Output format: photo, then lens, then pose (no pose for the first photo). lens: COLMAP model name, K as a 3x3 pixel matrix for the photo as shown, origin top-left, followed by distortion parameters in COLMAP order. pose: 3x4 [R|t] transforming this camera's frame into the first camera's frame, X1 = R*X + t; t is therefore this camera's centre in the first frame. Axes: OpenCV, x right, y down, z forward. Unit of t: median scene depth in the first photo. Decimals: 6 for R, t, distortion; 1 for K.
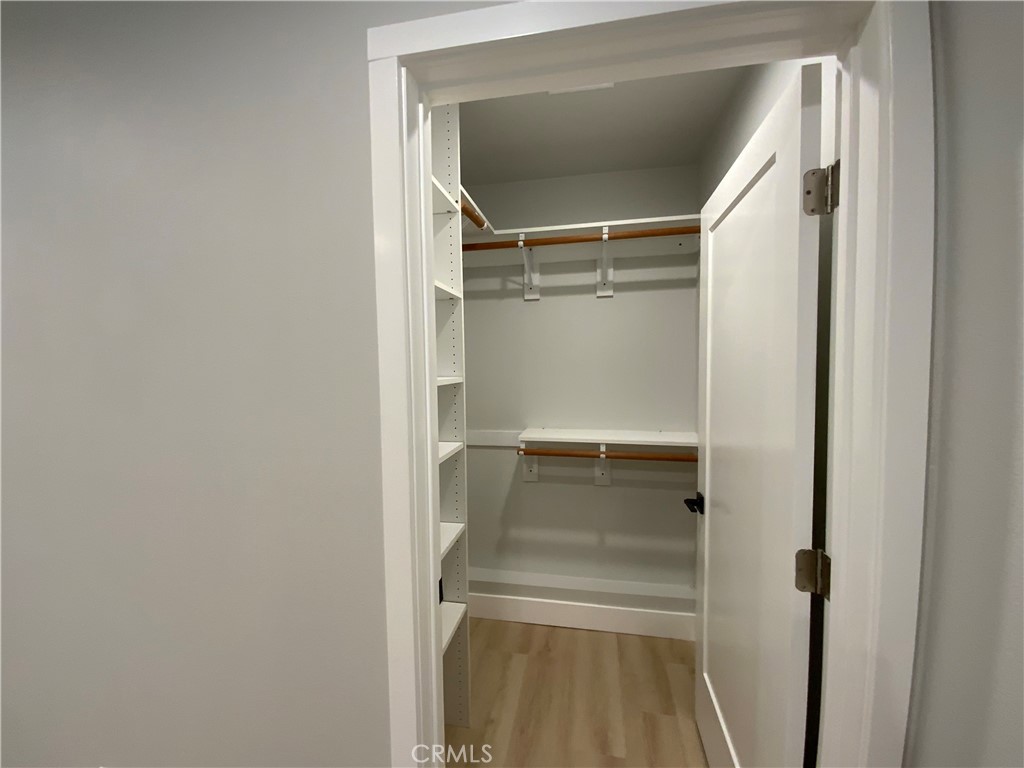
lens RADIAL K [[413.5, 0, 512.0], [0, 413.5, 384.0], [0, 0, 1]] dist [0.010698, -0.013491]
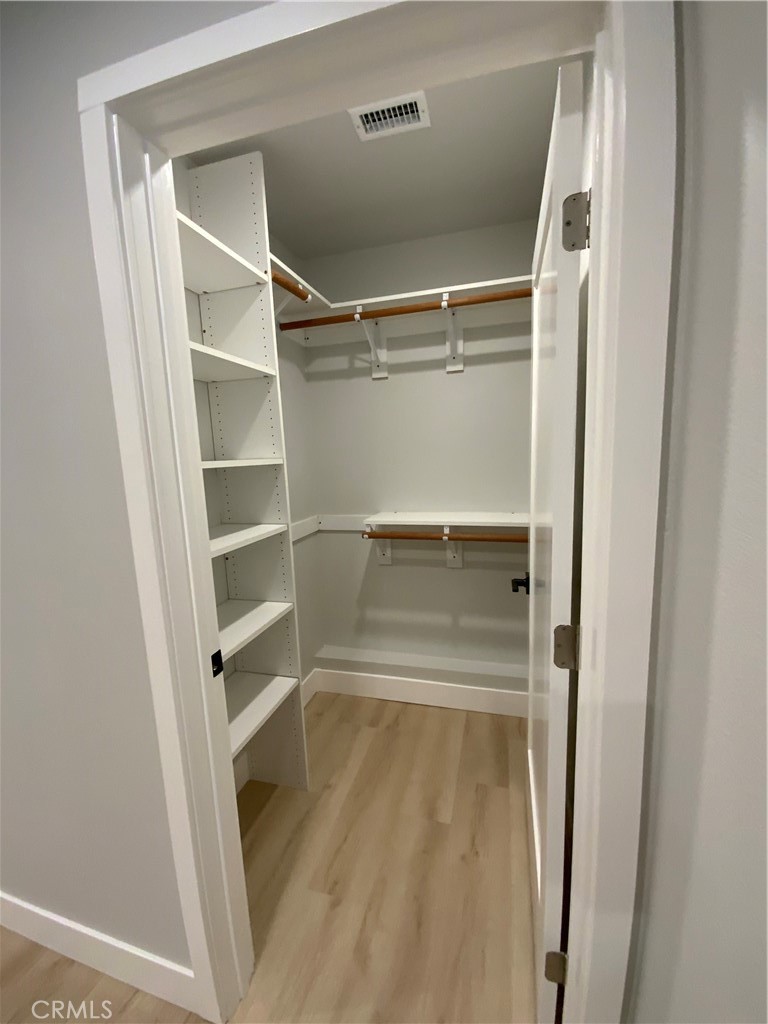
lens RADIAL K [[413.5, 0, 387.1], [0, 413.5, 512.7], [0, 0, 1]] dist [0.010698, -0.013491]
pose [[0.996888, -0.016059, -0.077172, 0.152032], [0.023396, 0.995189, 0.095138, 0.017456], [0.075273, -0.096647, 0.992468, 0.022098]]
